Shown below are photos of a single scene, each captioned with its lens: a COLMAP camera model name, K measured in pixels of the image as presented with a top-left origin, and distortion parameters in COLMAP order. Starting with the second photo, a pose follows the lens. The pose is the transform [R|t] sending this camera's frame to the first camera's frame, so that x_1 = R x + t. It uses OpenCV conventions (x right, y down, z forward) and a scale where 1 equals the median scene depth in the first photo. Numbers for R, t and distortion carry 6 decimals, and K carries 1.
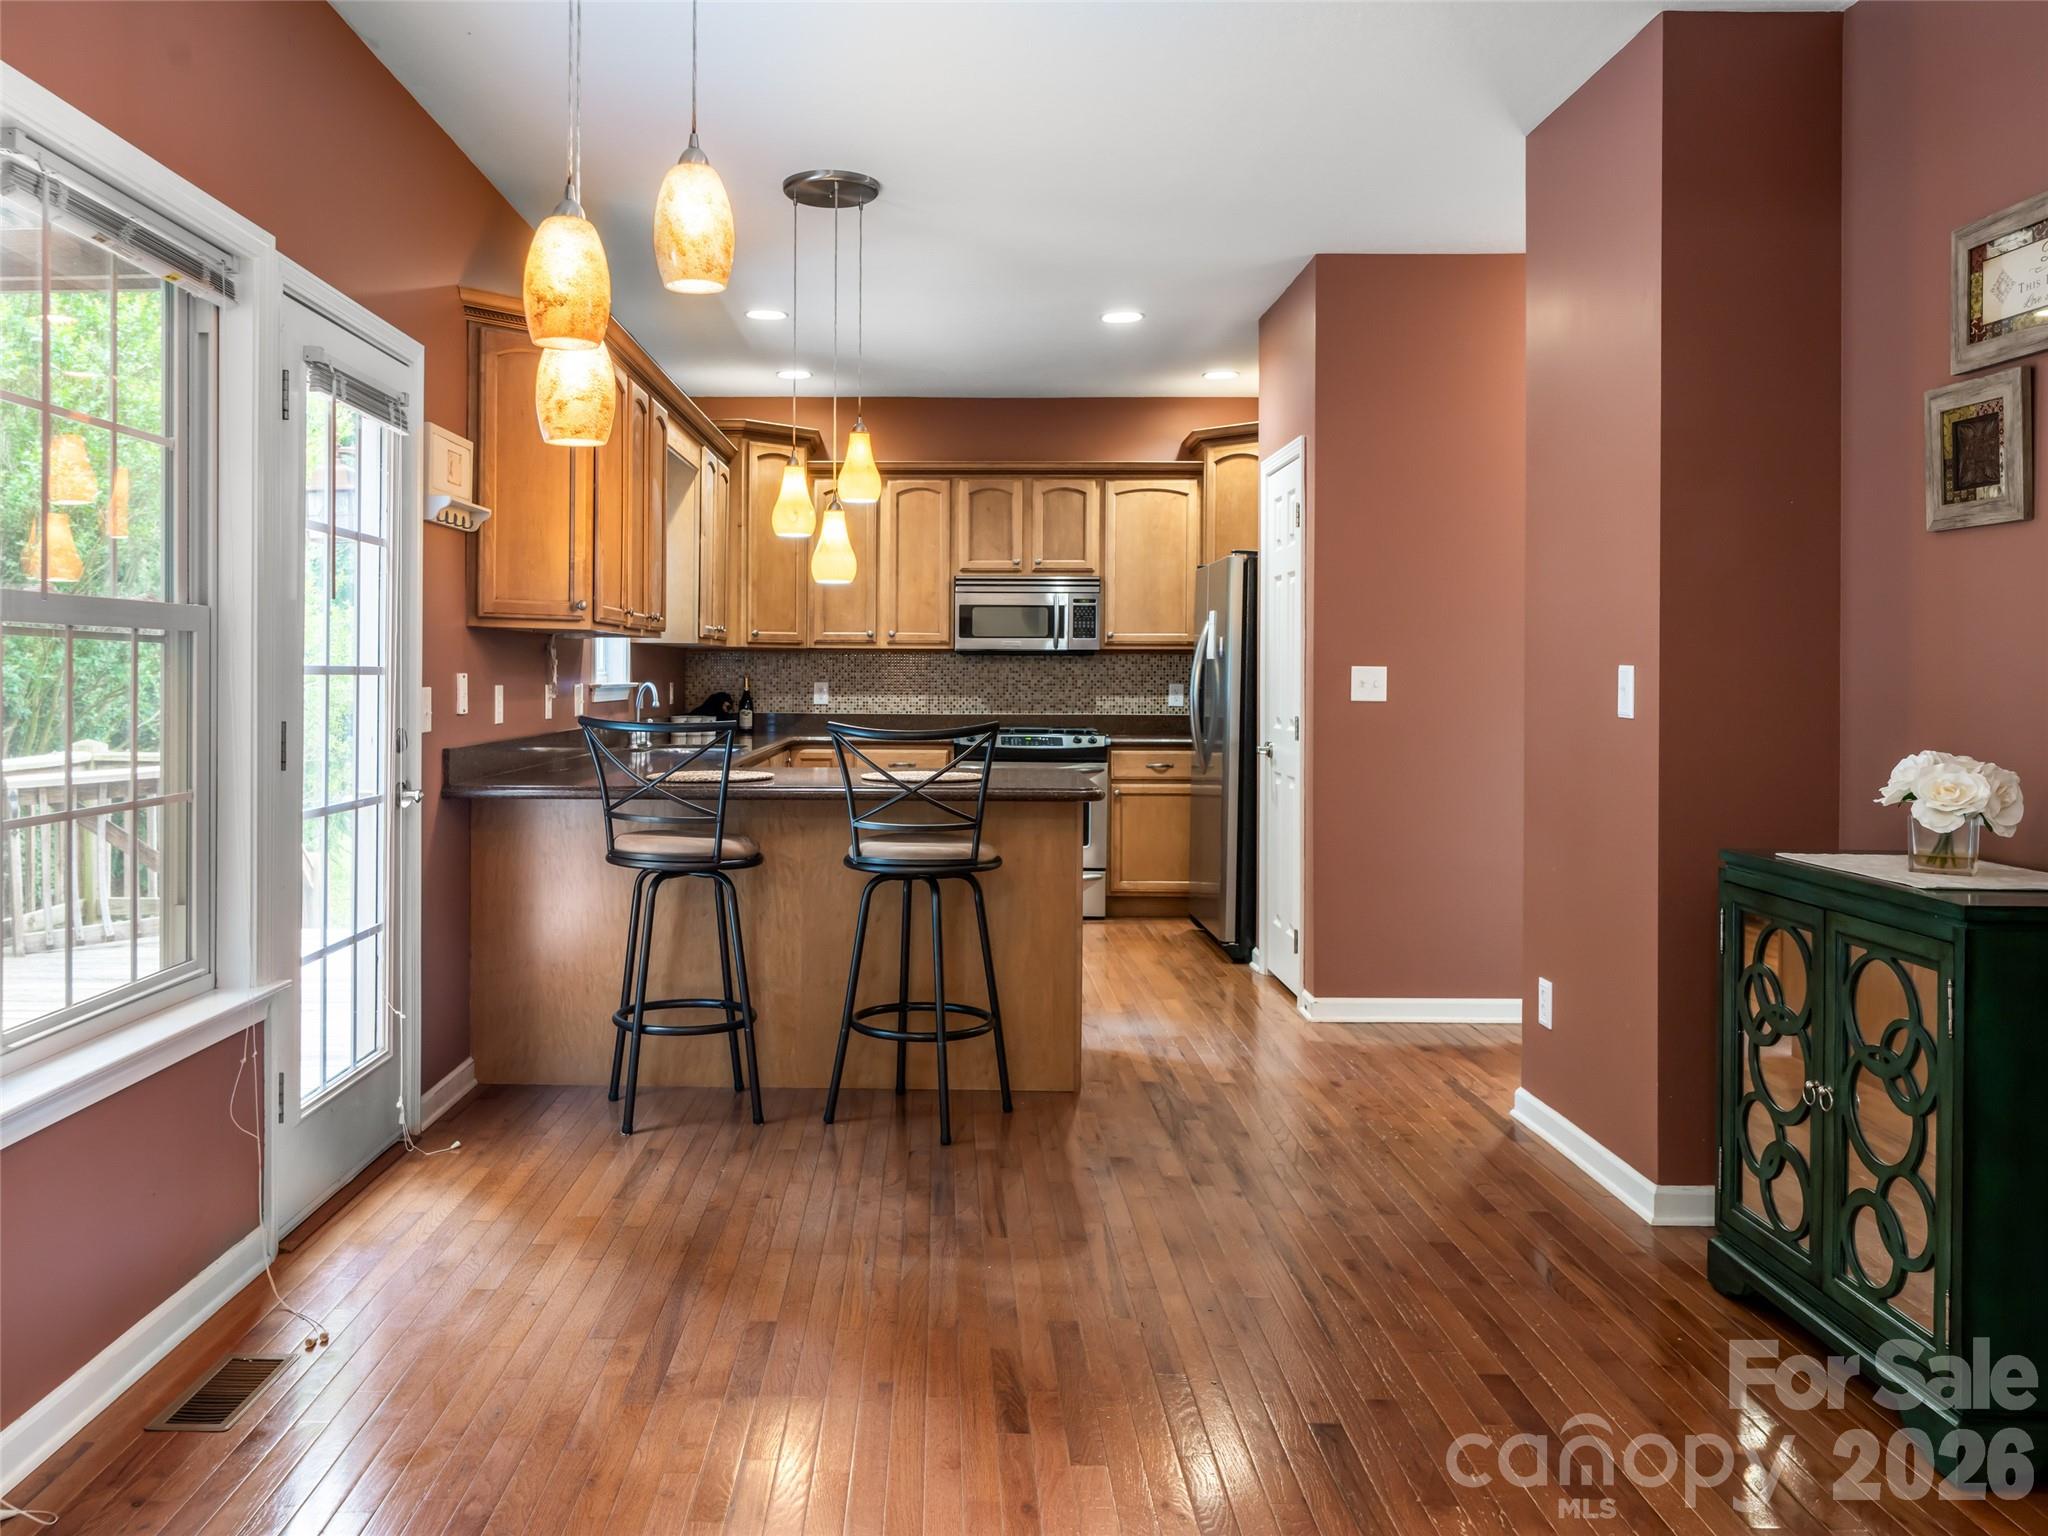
lens RADIAL K [[1550.1, 0, 899.2], [0, 1550.1, 673.4], [0, 0, 1]] dist [-0.013047, 0.001106]
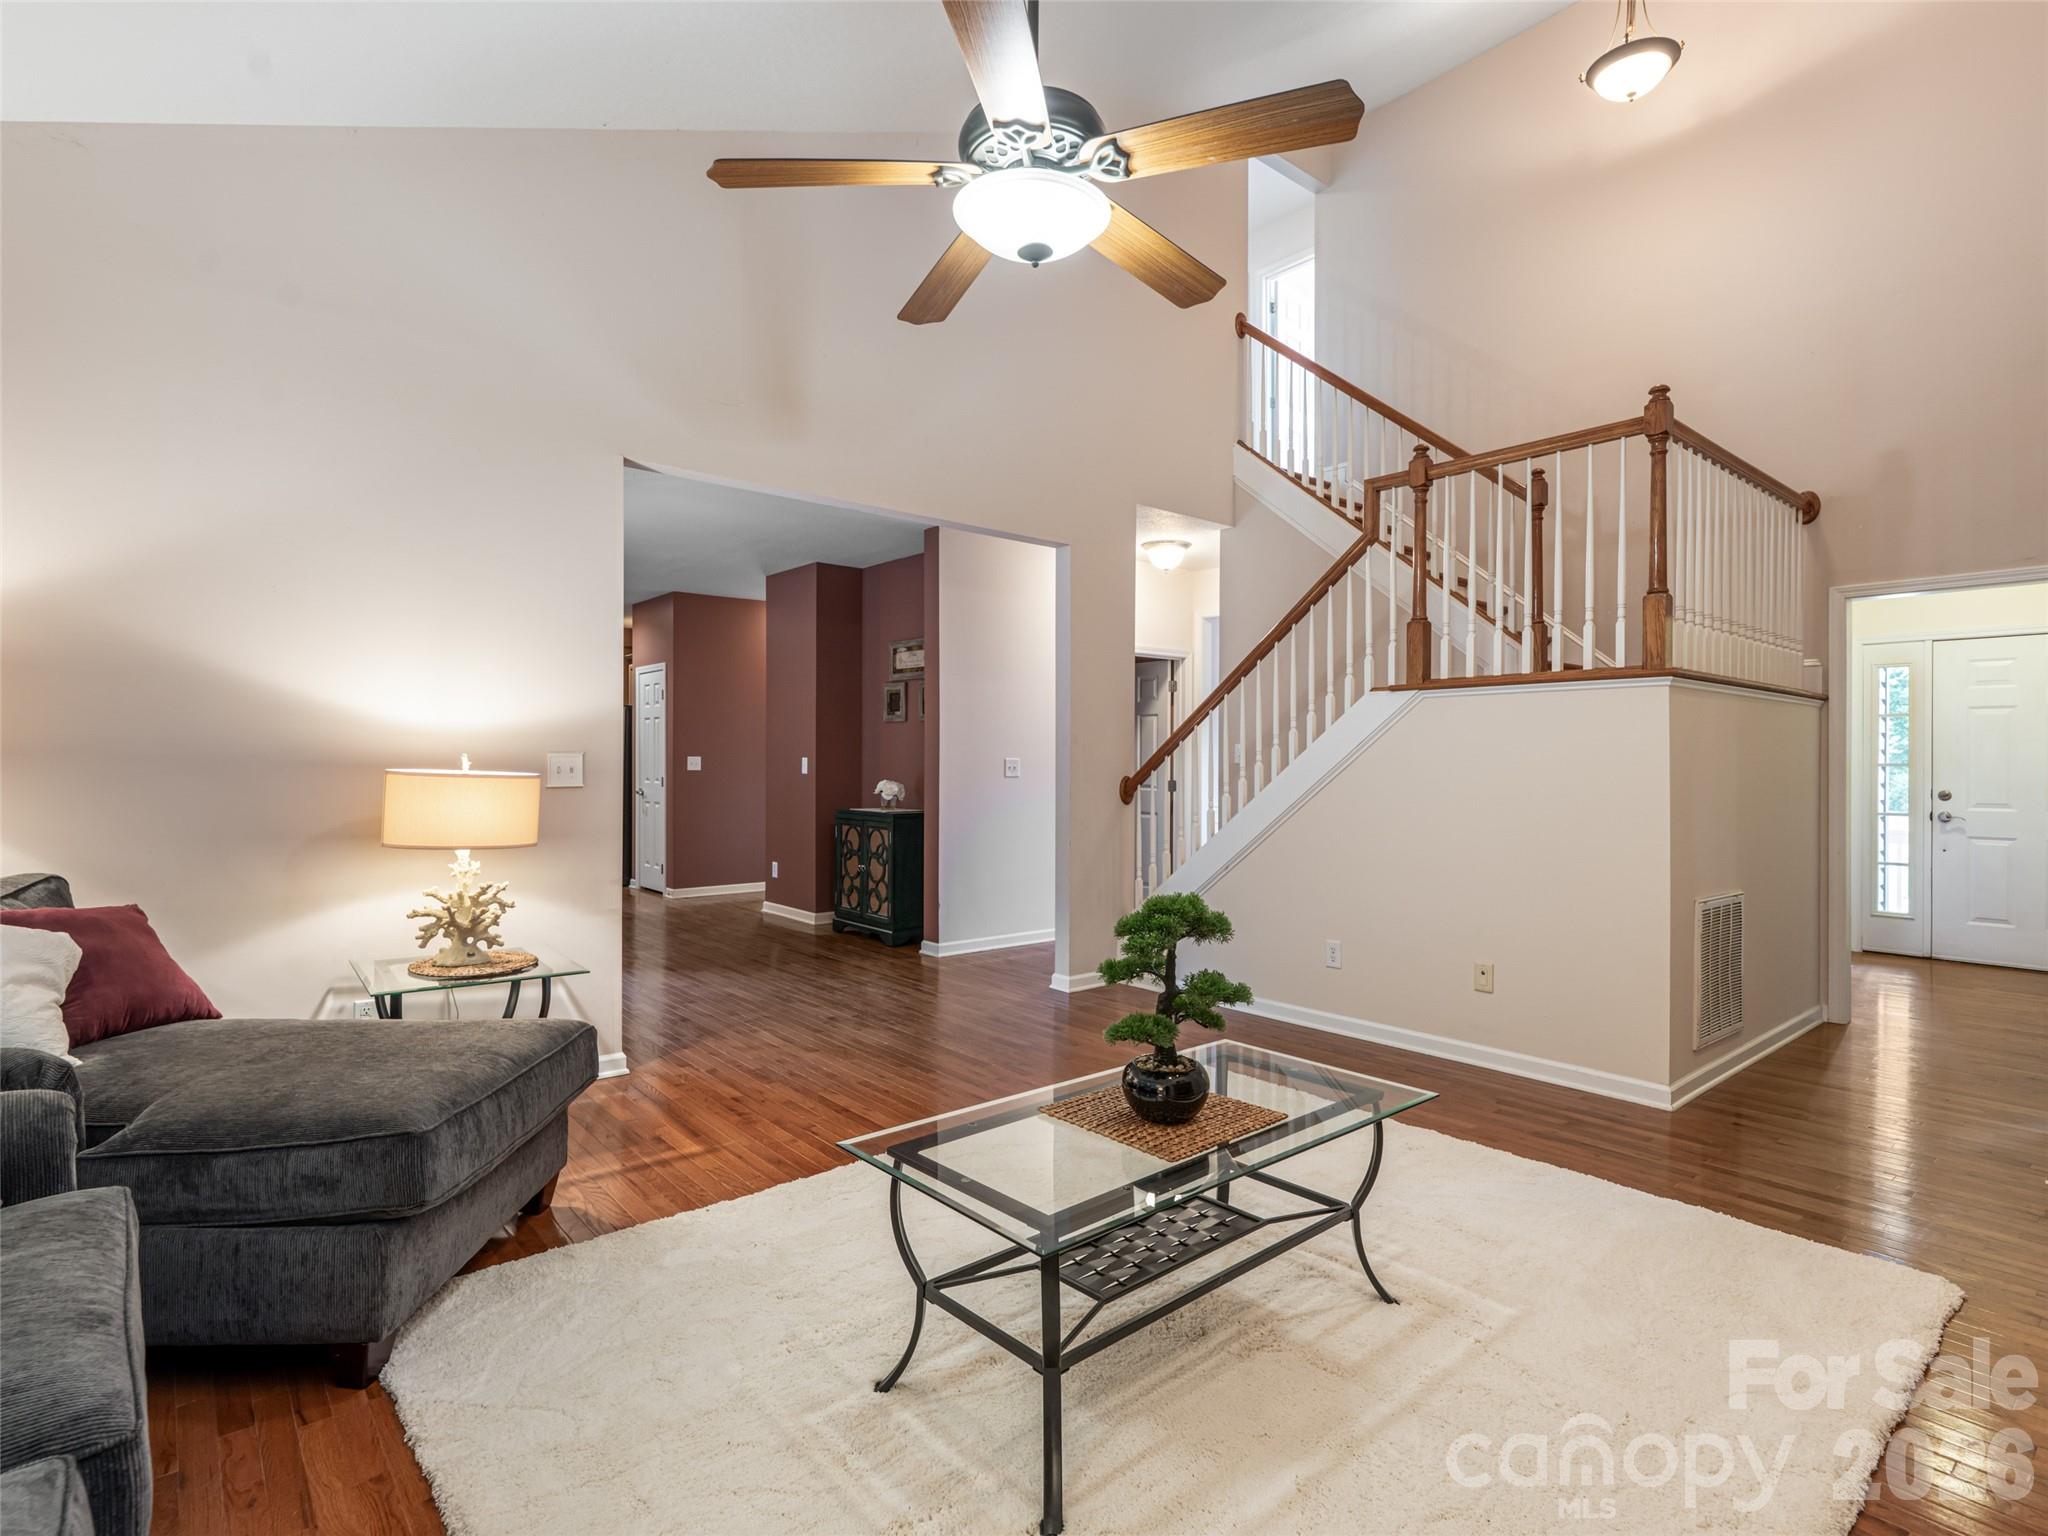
lens RADIAL K [[1026.1, 0, 1020.8], [0, 1026.1, 764.4], [0, 0, 1]] dist [-0.001046, 0.000112]
pose [[0.741990, -0.006344, 0.670381, -0.815872], [-0.000574, 0.999949, 0.010099, -0.016840], [-0.670411, -0.007878, 0.741949, -1.155308]]
